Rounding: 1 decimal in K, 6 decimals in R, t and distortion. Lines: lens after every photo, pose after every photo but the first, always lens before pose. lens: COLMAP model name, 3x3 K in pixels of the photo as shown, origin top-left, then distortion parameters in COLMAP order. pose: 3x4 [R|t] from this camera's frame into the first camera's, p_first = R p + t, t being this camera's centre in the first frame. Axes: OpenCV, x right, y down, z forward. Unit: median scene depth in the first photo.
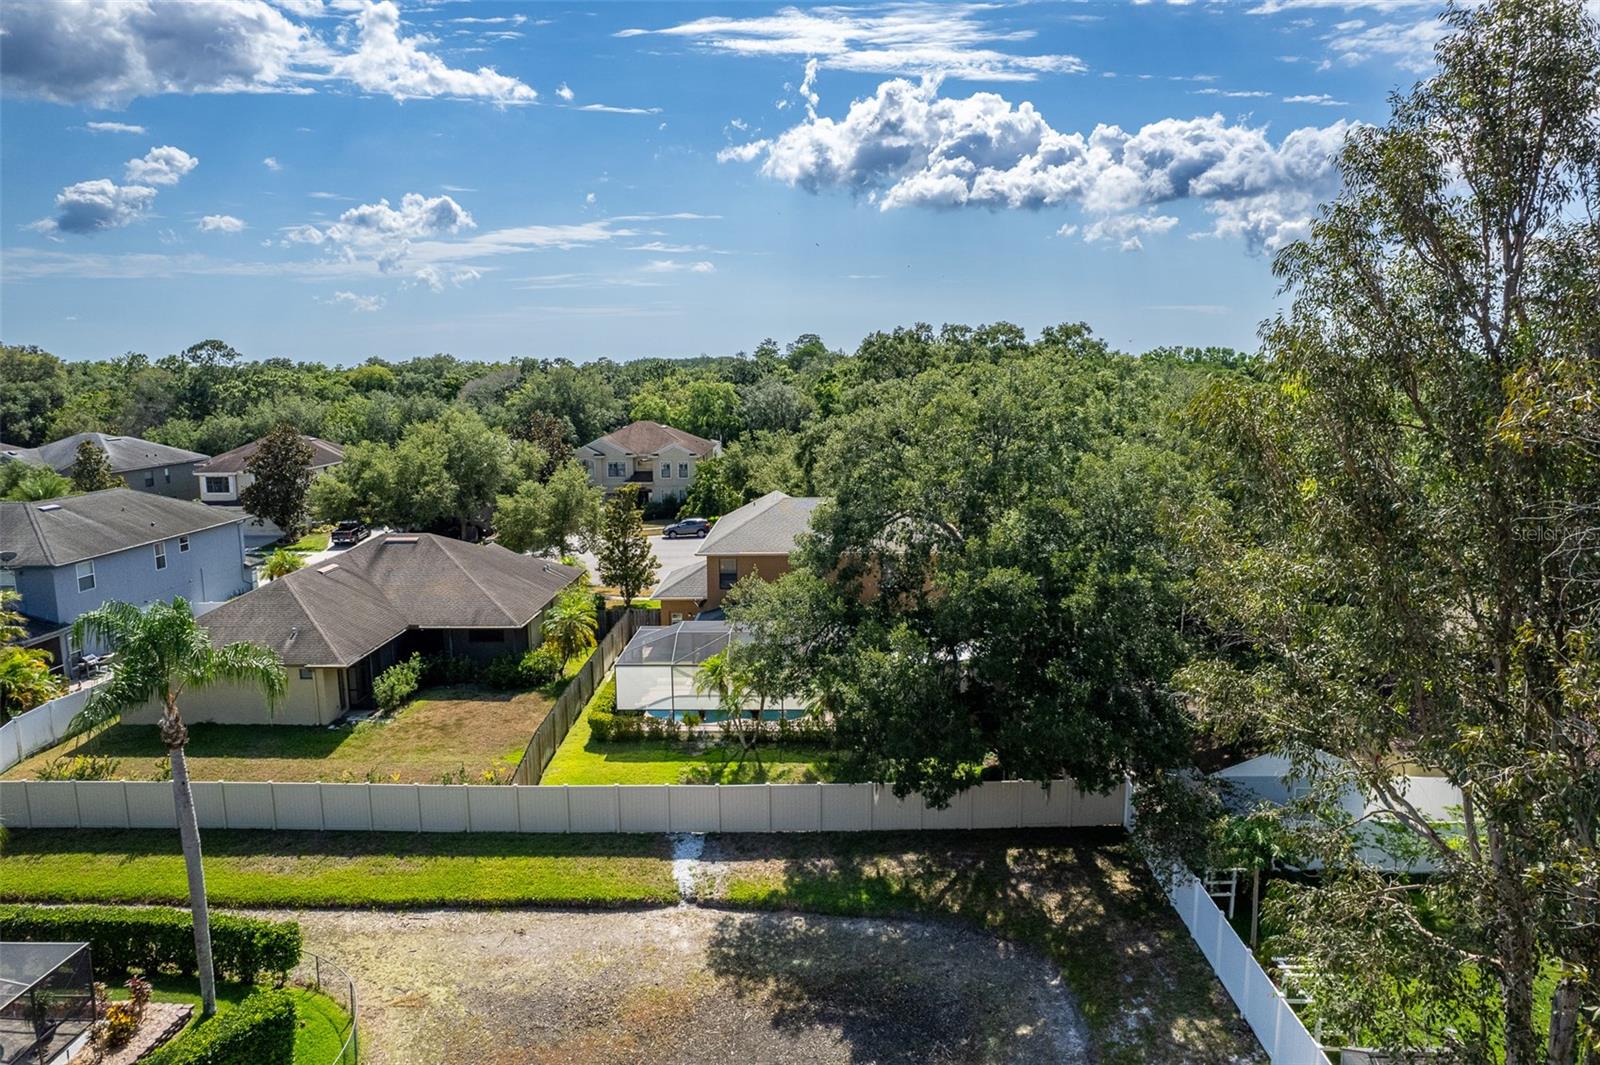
lens RADIAL K [[1036.8, 0, 829.2], [0, 1036.8, 549.4], [0, 0, 1]] dist [-0.097400, 0.081331]
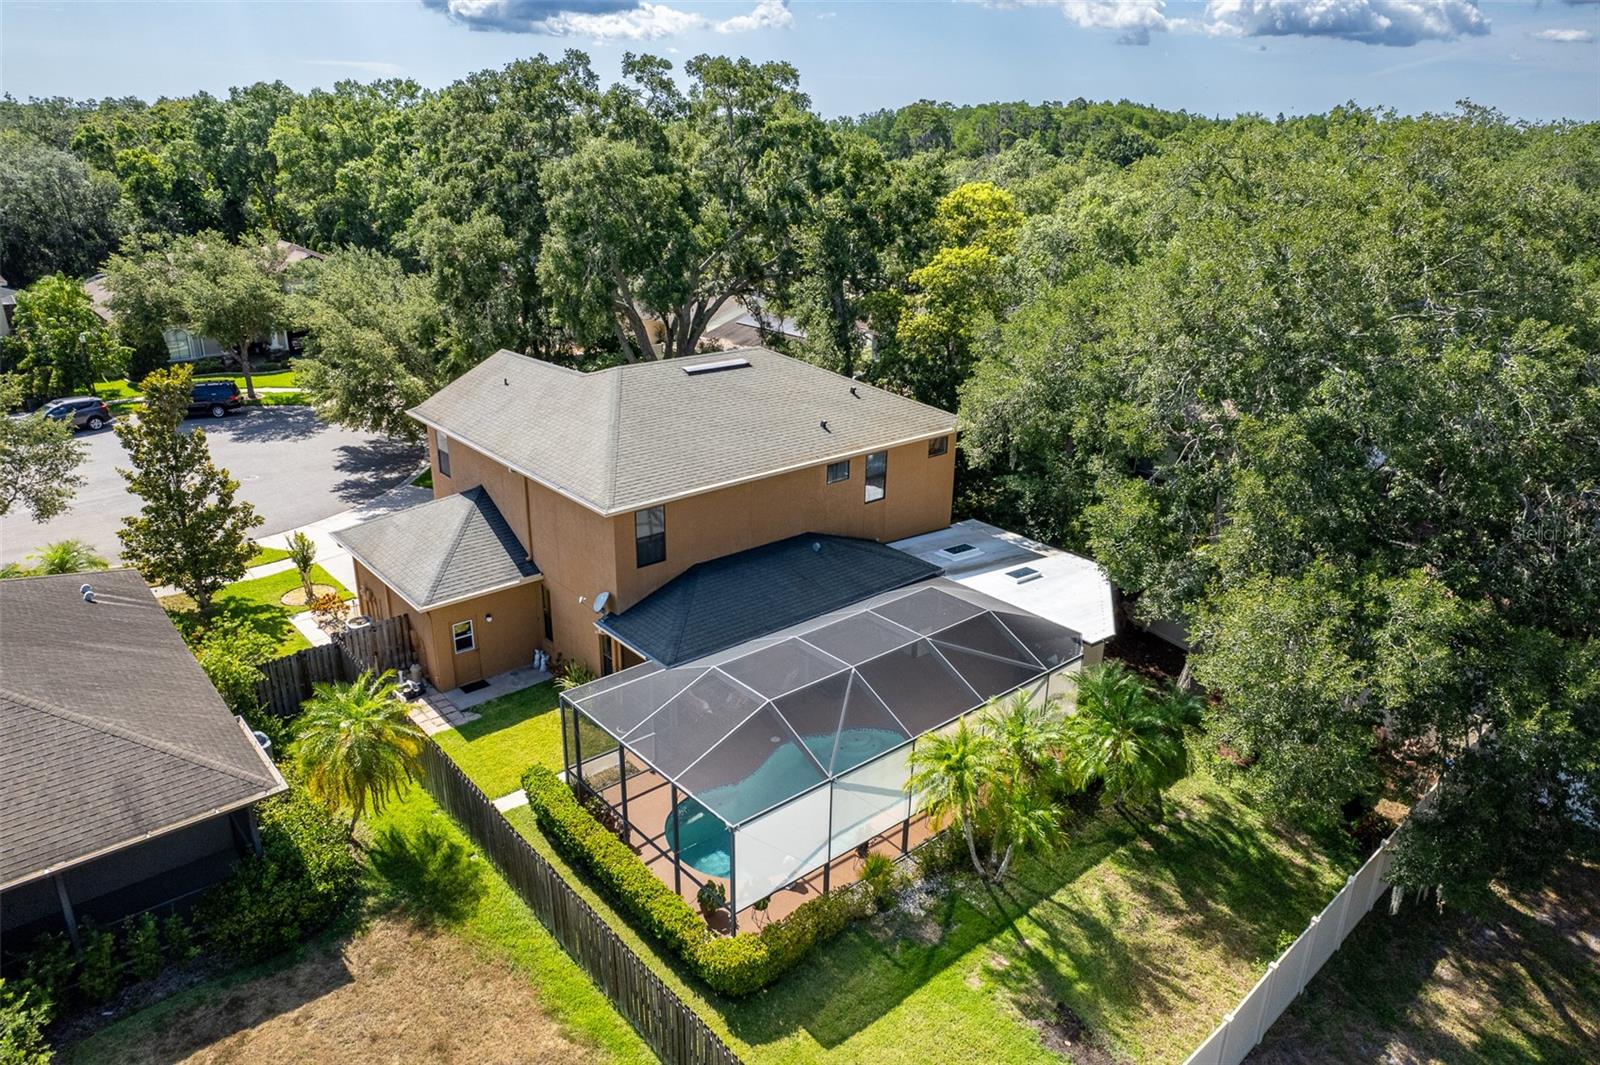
lens RADIAL K [[1036.8, 0, 829.2], [0, 1036.8, 549.4], [0, 0, 1]] dist [-0.097400, 0.081331]
pose [[0.745044, -0.233019, 0.624990, -0.202559], [0.093763, 0.964278, 0.247744, -0.051455], [-0.660393, -0.125979, 0.740278, 0.320520]]
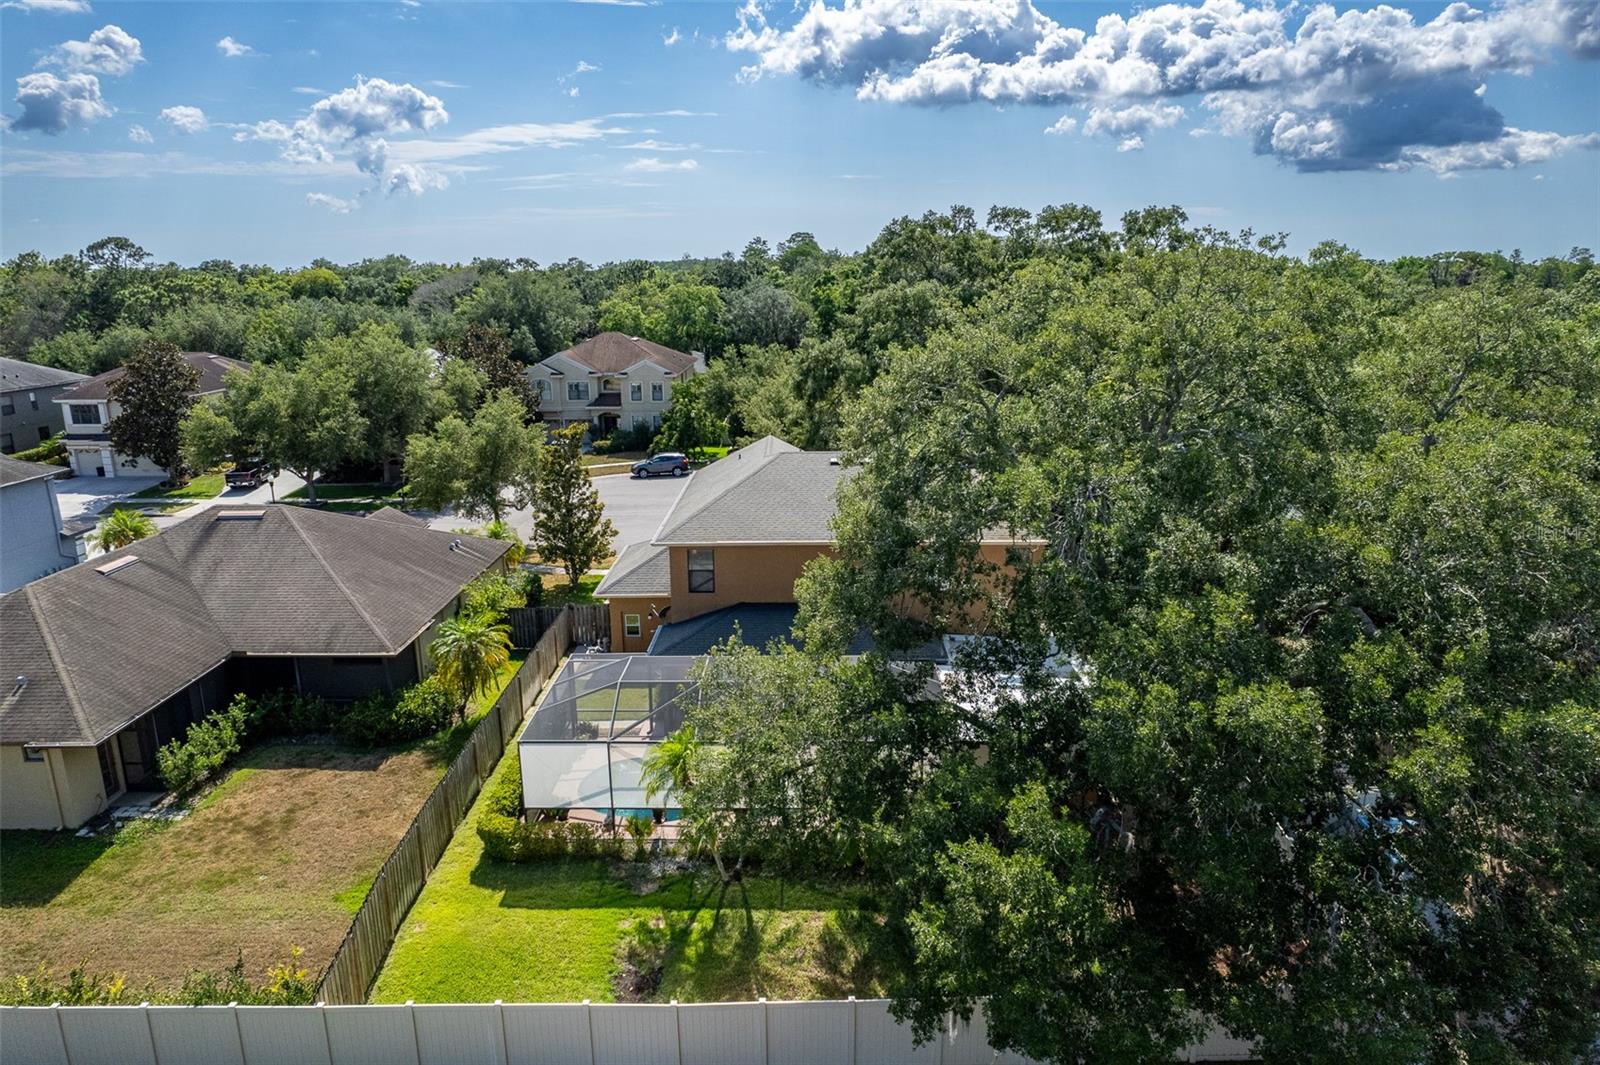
lens RADIAL K [[1036.8, 0, 829.2], [0, 1036.8, 549.4], [0, 0, 1]] dist [-0.097400, 0.081331]
pose [[0.999961, -0.002149, 0.008593, -0.010833], [0.001365, 0.995924, 0.090187, -0.029675], [-0.008751, -0.090172, 0.995888, 0.184755]]
